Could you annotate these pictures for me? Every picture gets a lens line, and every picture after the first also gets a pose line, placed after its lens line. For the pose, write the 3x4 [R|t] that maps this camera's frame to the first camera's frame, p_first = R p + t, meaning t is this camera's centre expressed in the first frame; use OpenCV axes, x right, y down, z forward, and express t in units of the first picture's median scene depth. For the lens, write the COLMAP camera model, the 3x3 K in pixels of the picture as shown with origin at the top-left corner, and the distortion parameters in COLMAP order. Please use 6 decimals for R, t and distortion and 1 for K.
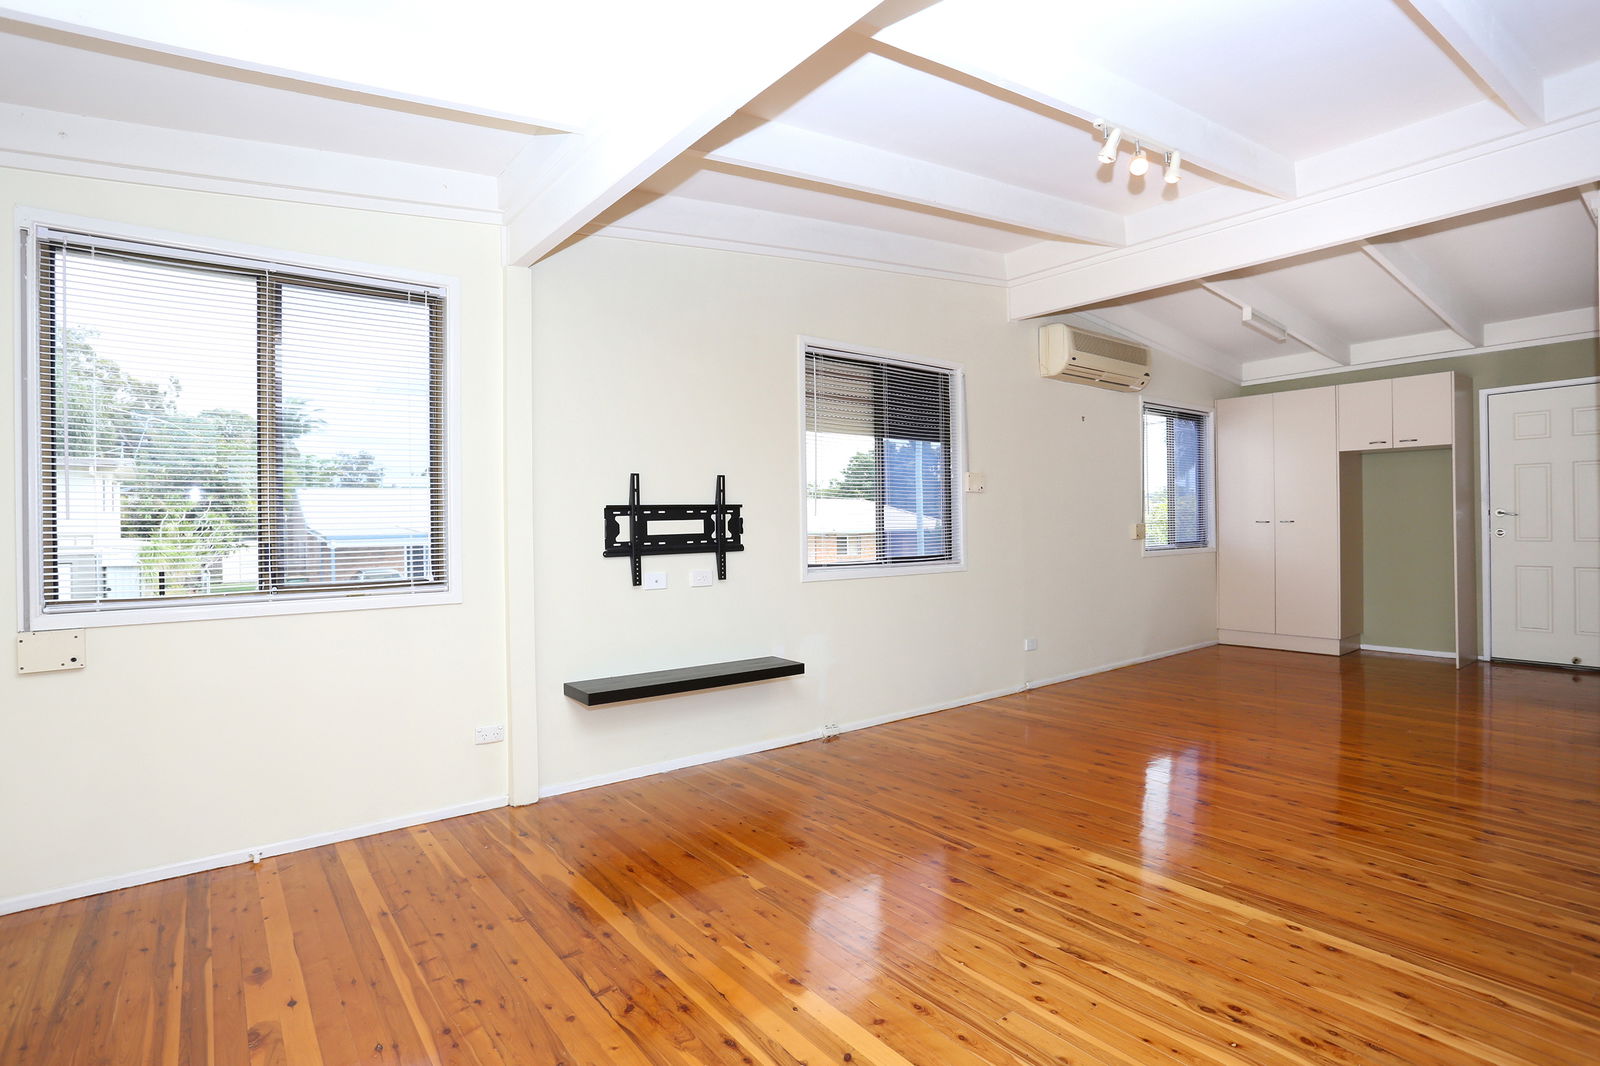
lens RADIAL K [[790.6, 0, 798.0], [0, 790.6, 523.2], [0, 0, 1]] dist [-0.078167, 0.037536]
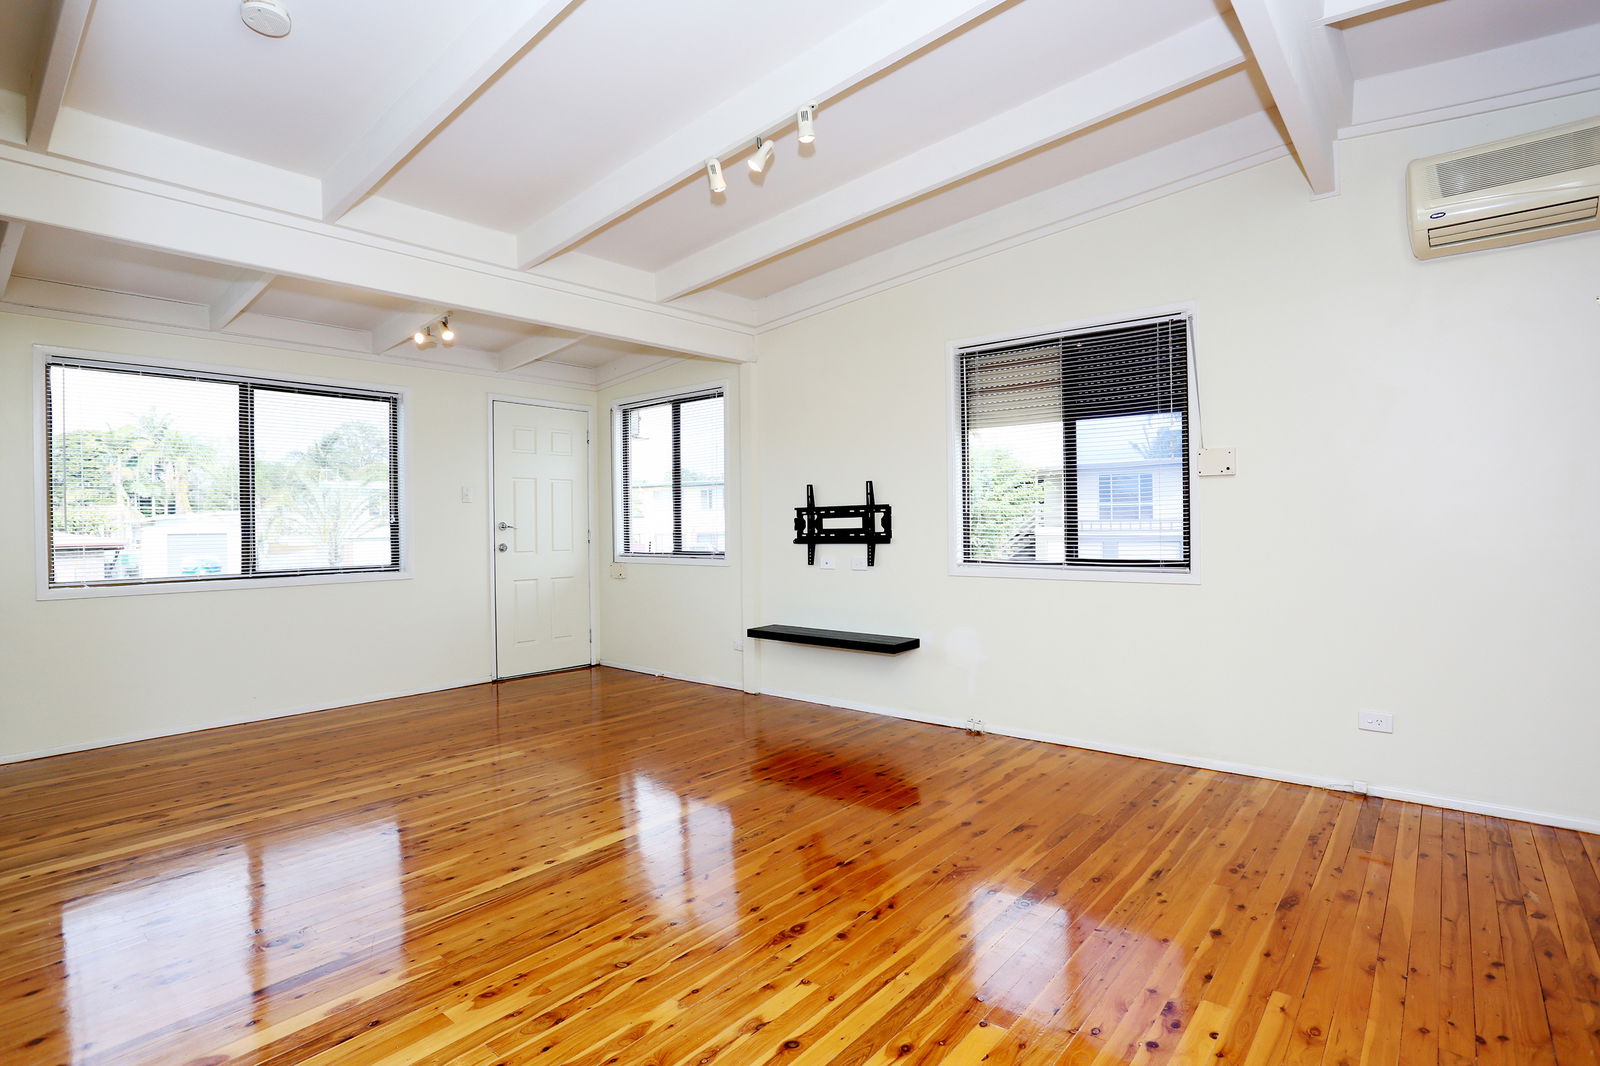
lens RADIAL K [[790.6, 0, 798.0], [0, 790.6, 523.2], [0, 0, 1]] dist [-0.078167, 0.037536]
pose [[0.211562, 0.010234, -0.977311, 1.098728], [0.009794, 0.999873, 0.012591, -0.011968], [0.977316, -0.012235, 0.211435, 0.642548]]
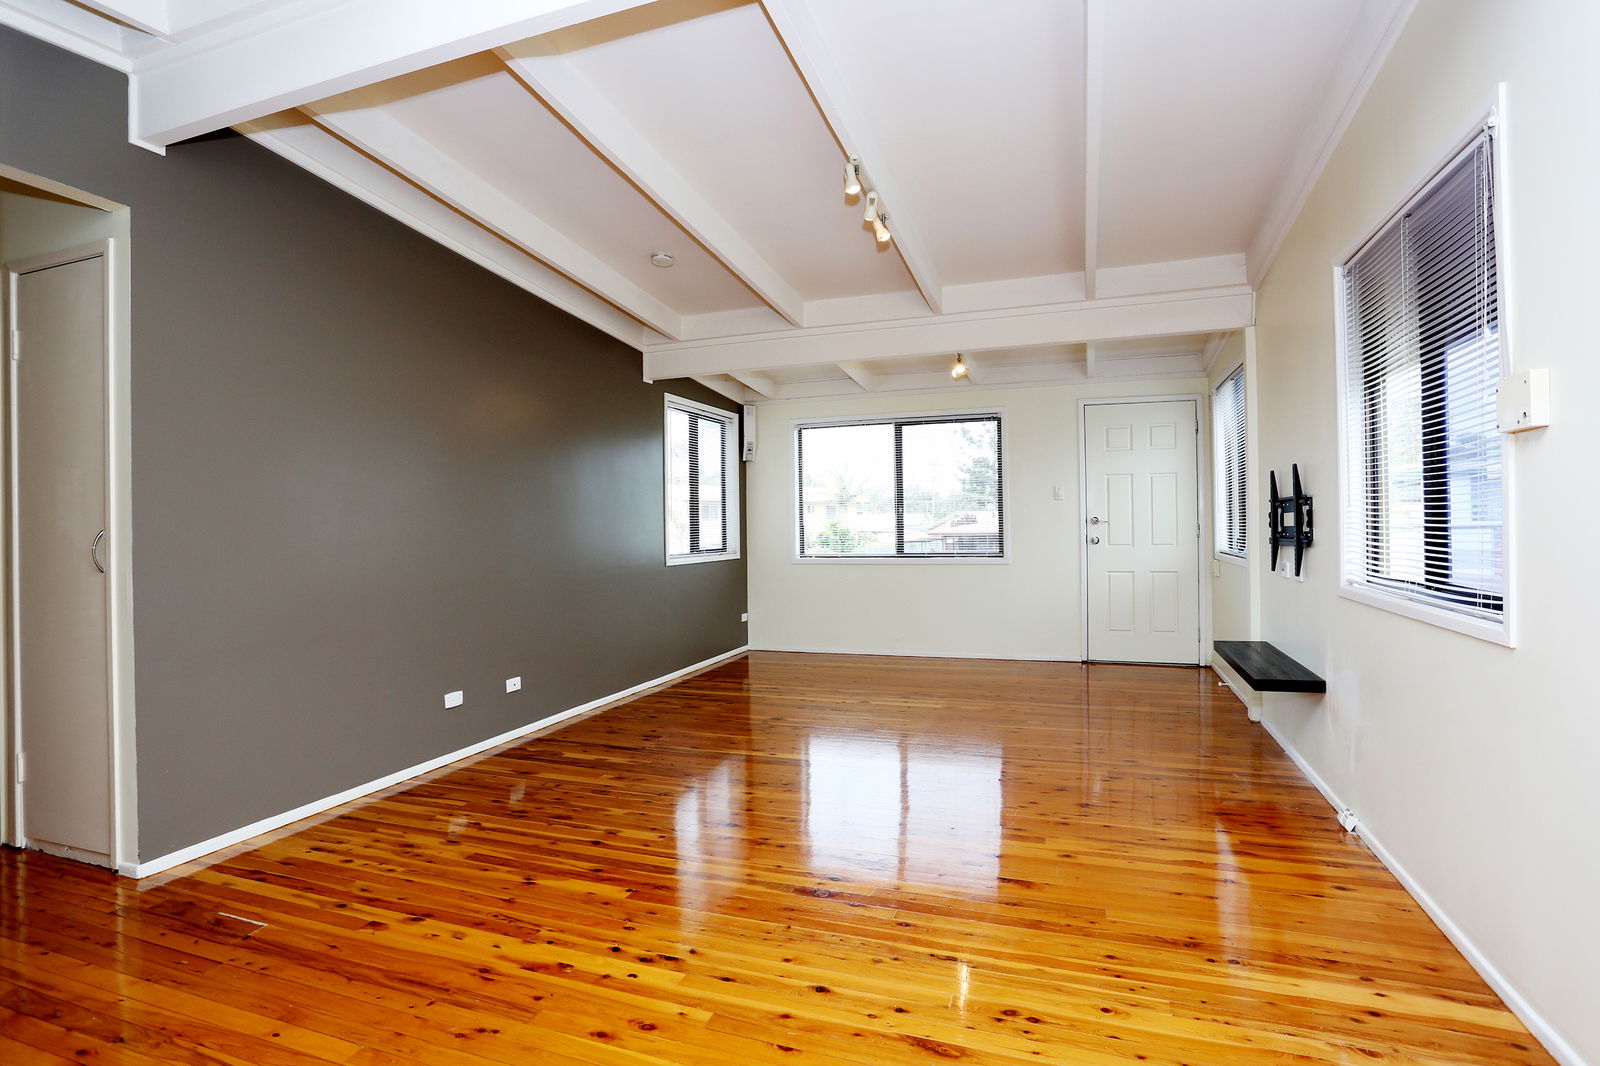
lens RADIAL K [[790.6, 0, 798.0], [0, 790.6, 523.2], [0, 0, 1]] dist [-0.078167, 0.037536]
pose [[-0.838736, 0.023179, -0.544044, 0.902120], [0.024276, 0.999692, 0.005167, -0.010425], [0.543997, -0.008873, -0.839040, 1.466180]]
